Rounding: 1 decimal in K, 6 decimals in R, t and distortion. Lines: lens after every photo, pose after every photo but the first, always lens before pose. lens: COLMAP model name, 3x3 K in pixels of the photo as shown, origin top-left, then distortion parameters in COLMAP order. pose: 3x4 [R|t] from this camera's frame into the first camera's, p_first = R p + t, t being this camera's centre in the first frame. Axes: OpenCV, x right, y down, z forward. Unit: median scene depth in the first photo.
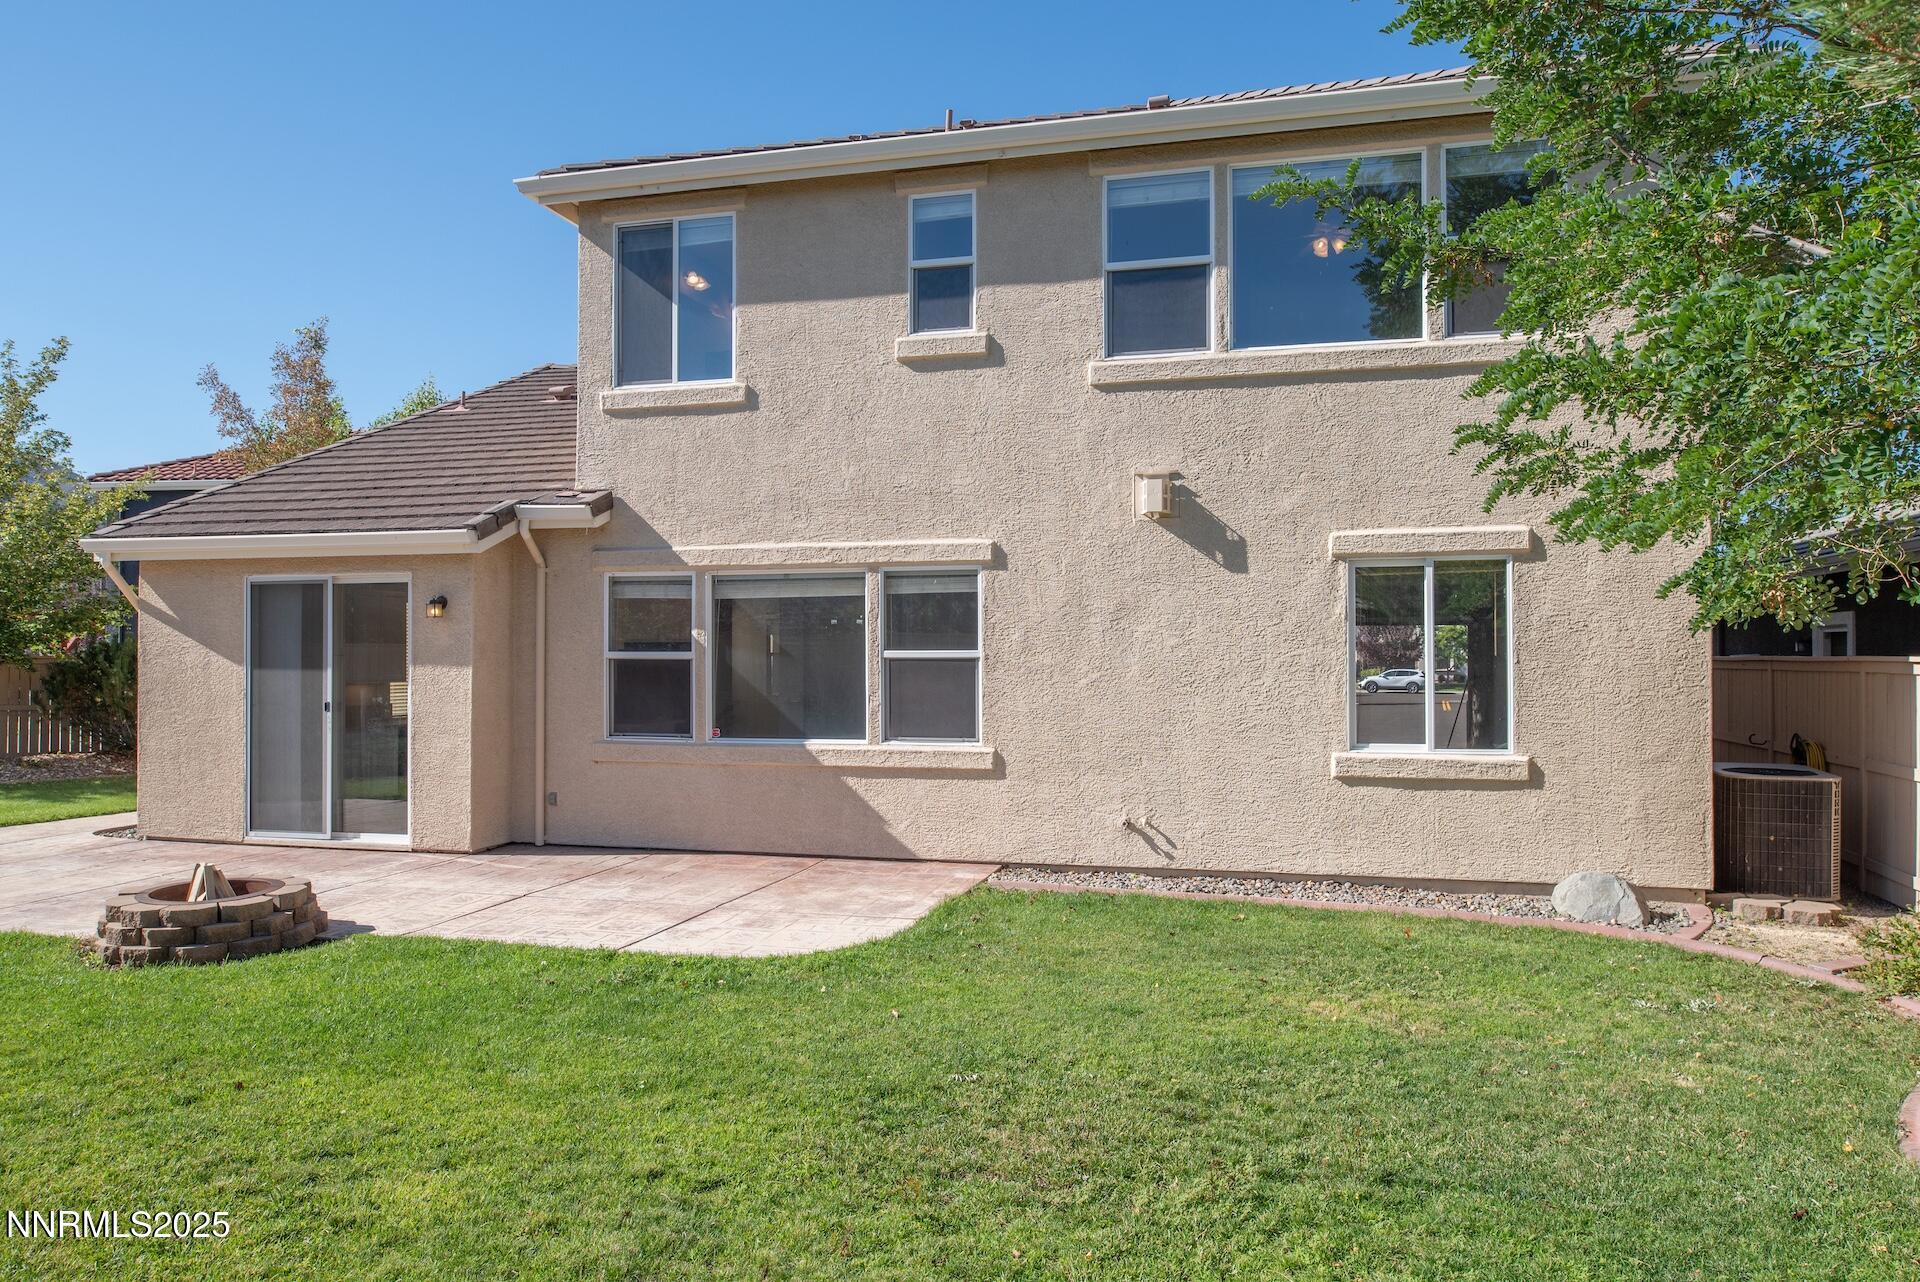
lens RADIAL K [[1295.2, 0, 1032.9], [0, 1295.2, 638.2], [0, 0, 1]] dist [-0.003930, -0.001888]
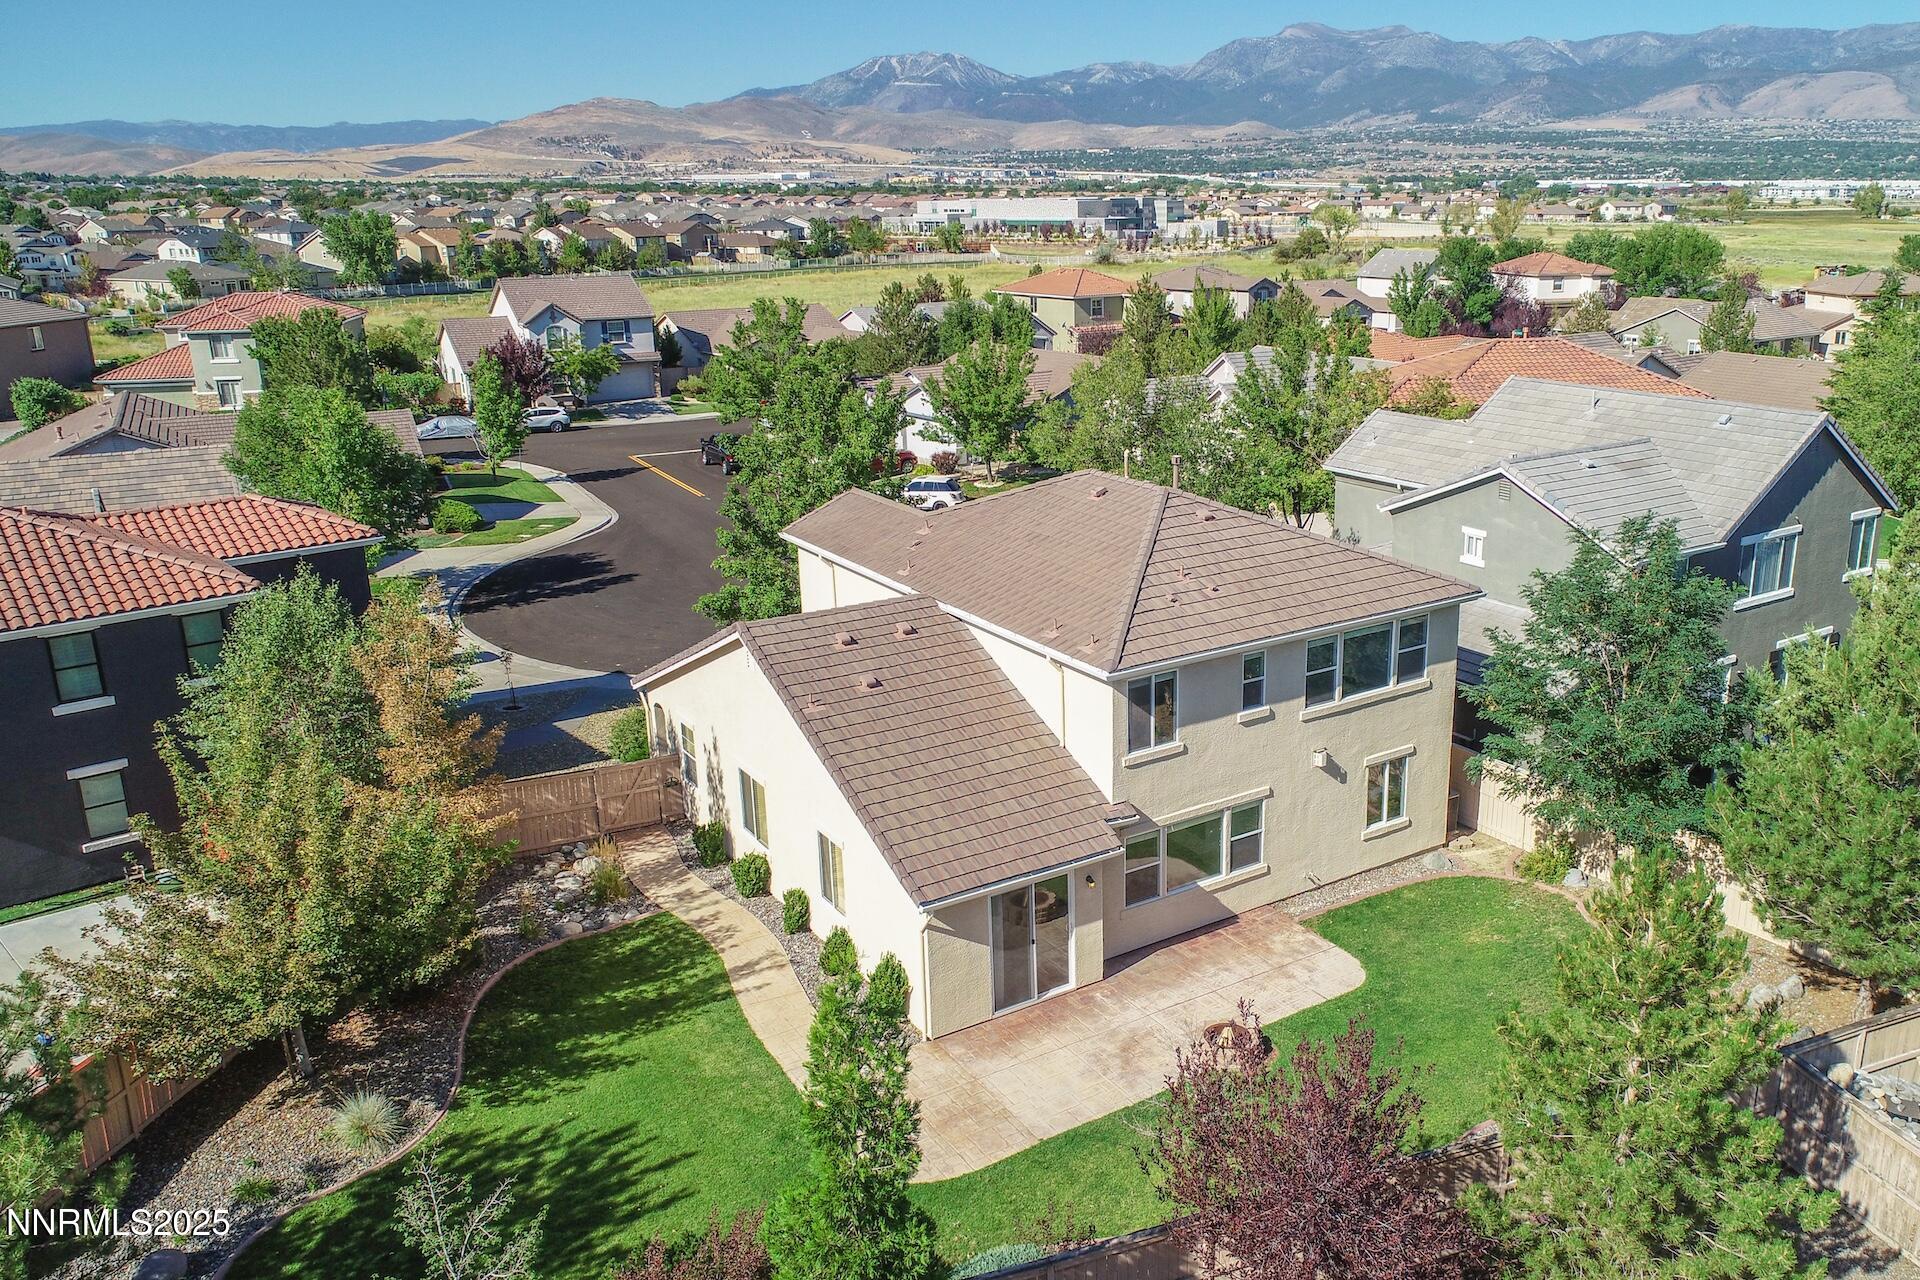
lens RADIAL K [[1295.2, 0, 1032.9], [0, 1295.2, 637.2], [0, 0, 1]] dist [-0.003930, -0.001888]
pose [[0.687075, -0.206174, 0.696721, -1.986122], [0.006287, 0.960547, 0.278045, -1.030934], [-0.726560, -0.186658, 0.661264, -0.255133]]
